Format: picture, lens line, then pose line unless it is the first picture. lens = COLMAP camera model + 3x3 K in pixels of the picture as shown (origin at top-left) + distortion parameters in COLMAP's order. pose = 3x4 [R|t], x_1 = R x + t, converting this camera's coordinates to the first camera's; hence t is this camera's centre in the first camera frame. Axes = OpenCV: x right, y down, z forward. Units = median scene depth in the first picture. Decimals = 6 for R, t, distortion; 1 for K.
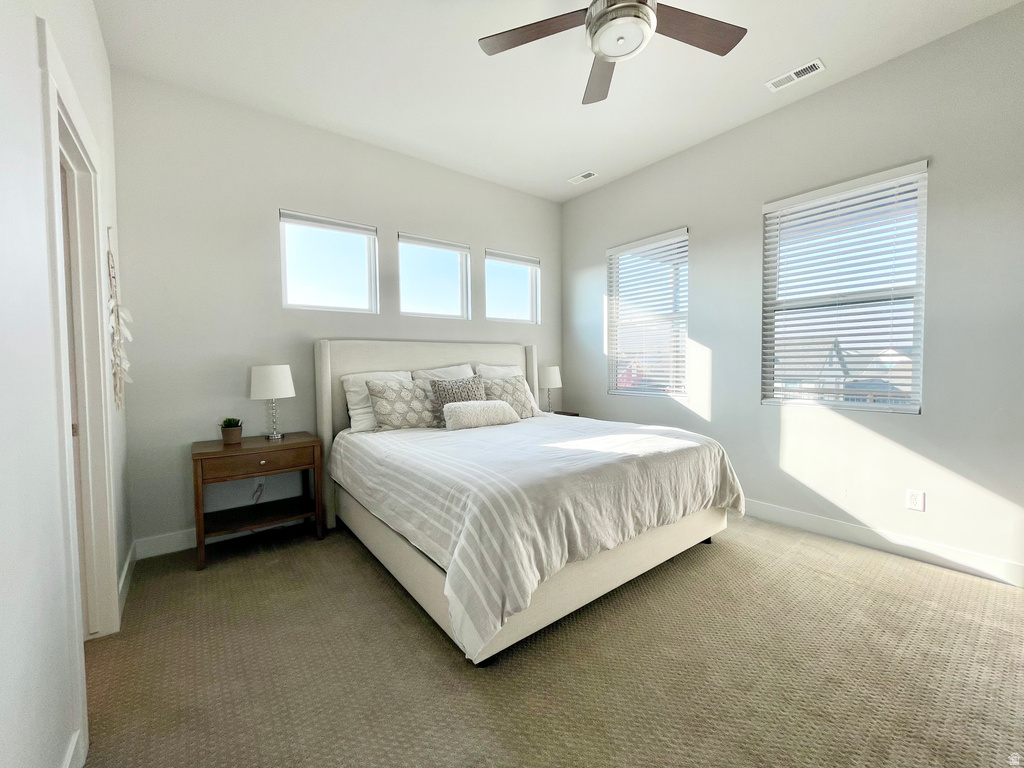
lens RADIAL K [[422.2, 0, 507.3], [0, 422.2, 382.3], [0, 0, 1]] dist [0.001246, -0.000623]
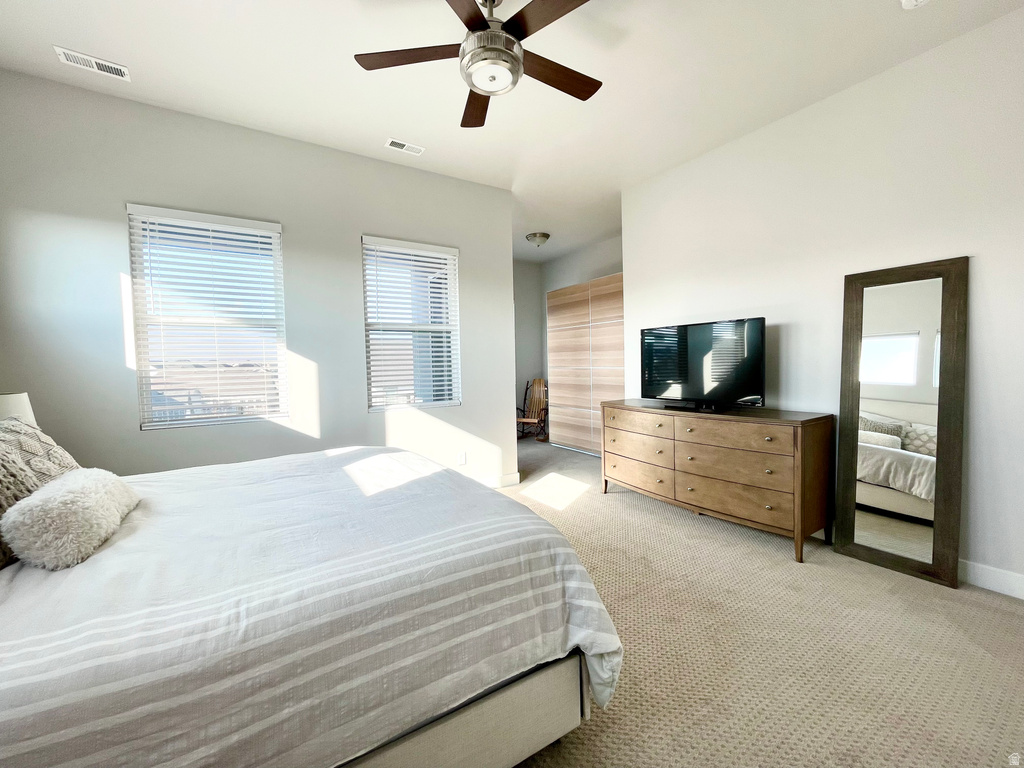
lens RADIAL K [[422.2, 0, 506.9], [0, 422.2, 382.6], [0, 0, 1]] dist [0.001246, -0.000623]
pose [[0.075353, -0.038255, 0.996423, -0.622679], [0.066685, 0.997220, 0.033243, -0.051077], [-0.994925, 0.063942, 0.077695, 0.699188]]
